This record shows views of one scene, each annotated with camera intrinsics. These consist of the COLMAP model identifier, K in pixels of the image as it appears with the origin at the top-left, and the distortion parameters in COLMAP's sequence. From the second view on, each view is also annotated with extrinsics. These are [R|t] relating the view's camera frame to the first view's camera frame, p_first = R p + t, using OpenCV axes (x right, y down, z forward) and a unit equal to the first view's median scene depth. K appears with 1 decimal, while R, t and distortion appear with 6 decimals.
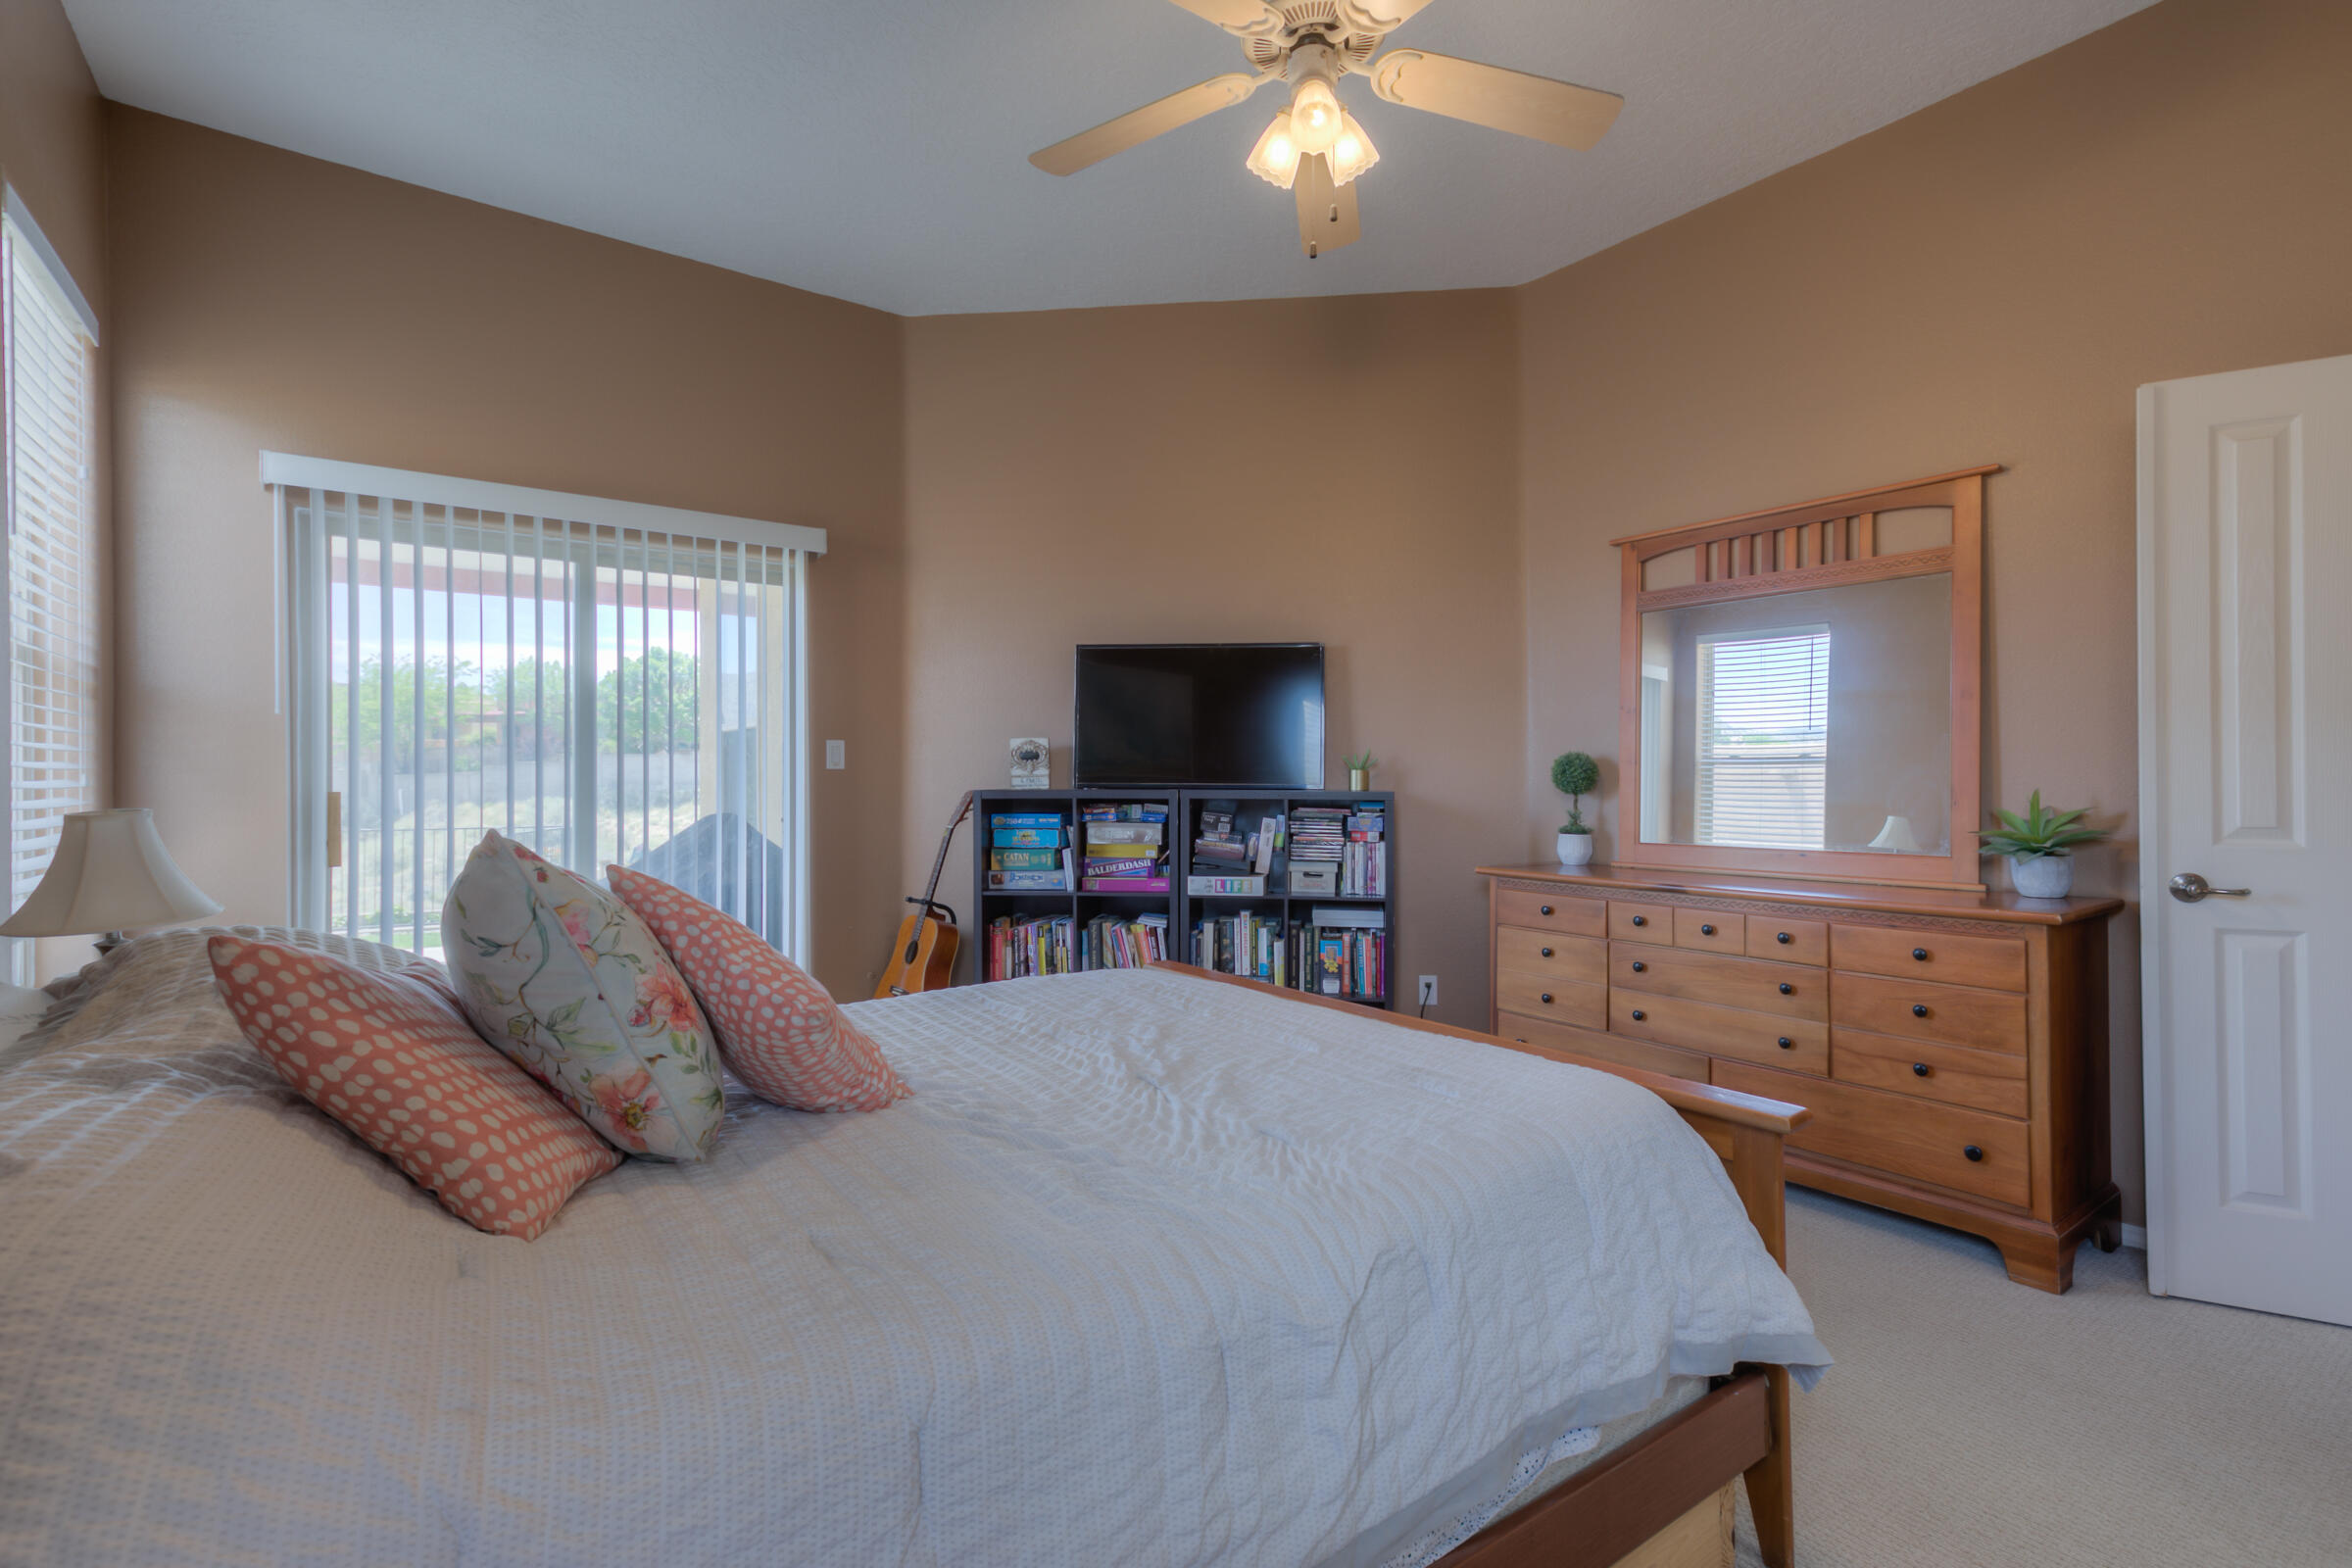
lens RADIAL K [[1078.9, 0, 1176.0], [0, 1078.9, 784.0], [0, 0, 1]] dist [-0.002101, 0.010041]
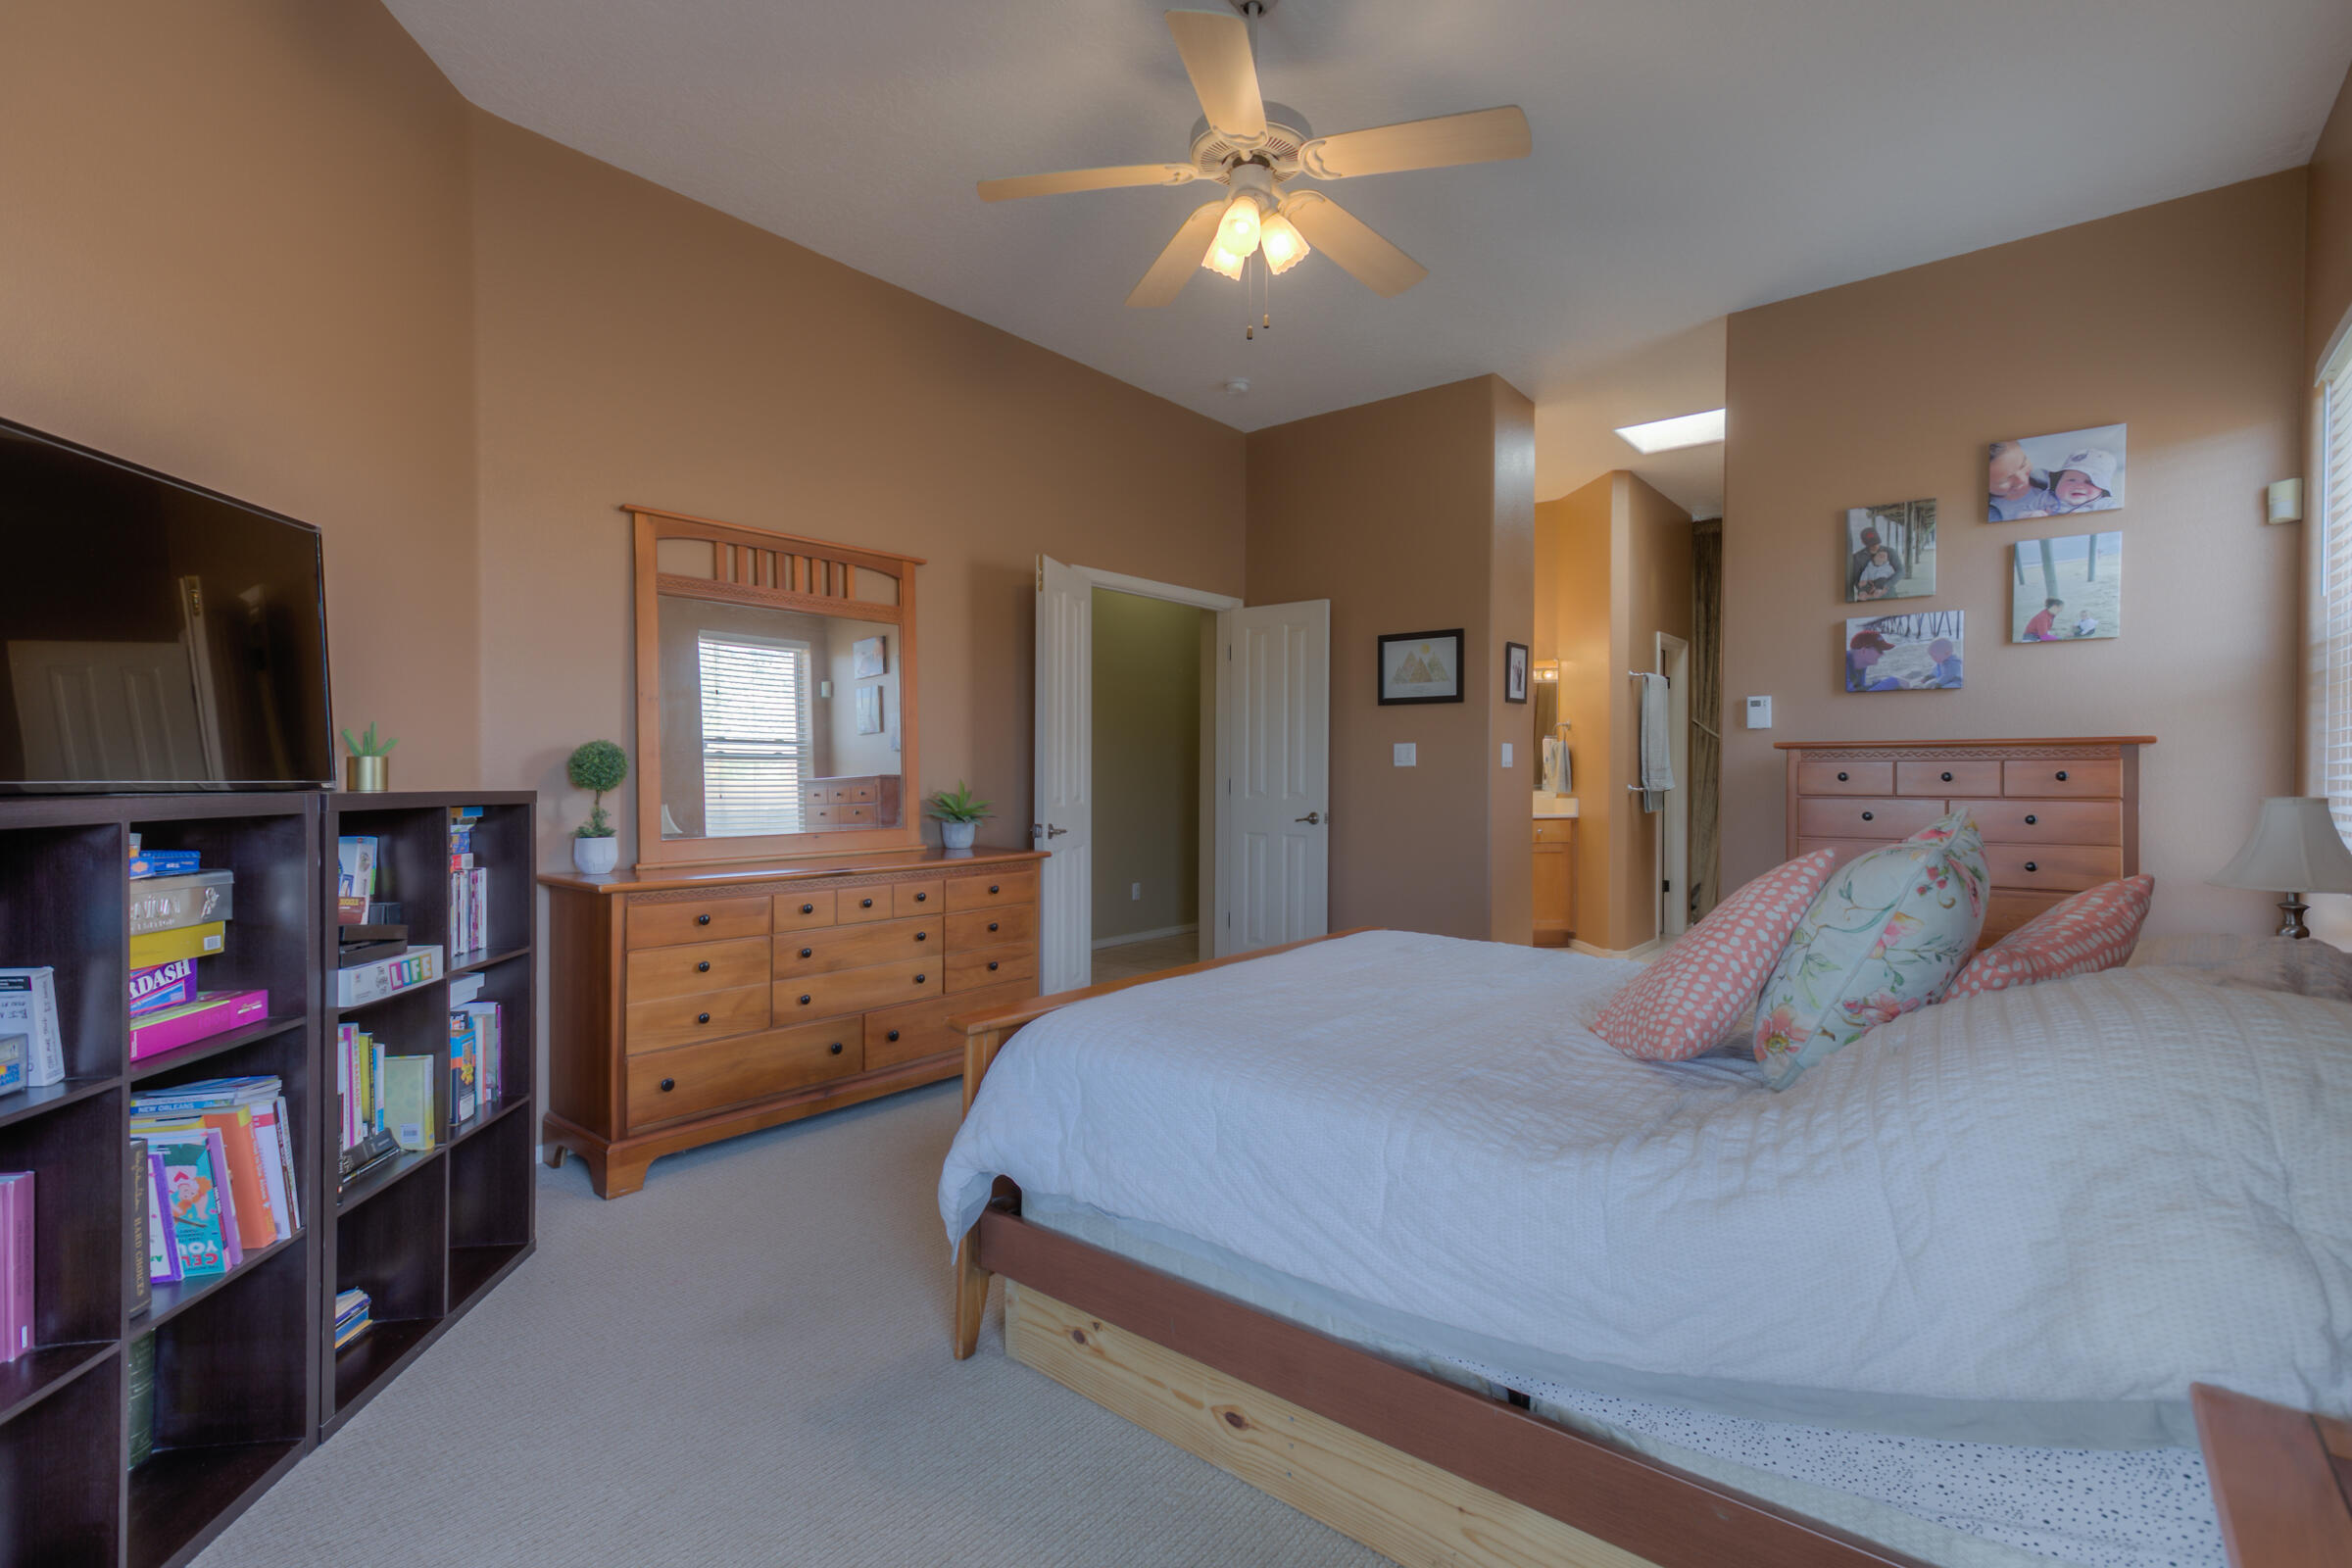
lens RADIAL K [[1078.9, 0, 1176.0], [0, 1078.9, 784.0], [0, 0, 1]] dist [-0.002101, 0.010041]
pose [[-0.267468, -0.004265, 0.963557, -0.676402], [0.004555, 0.999973, 0.005690, 0.002875], [-0.963556, 0.005911, -0.267442, 0.950113]]
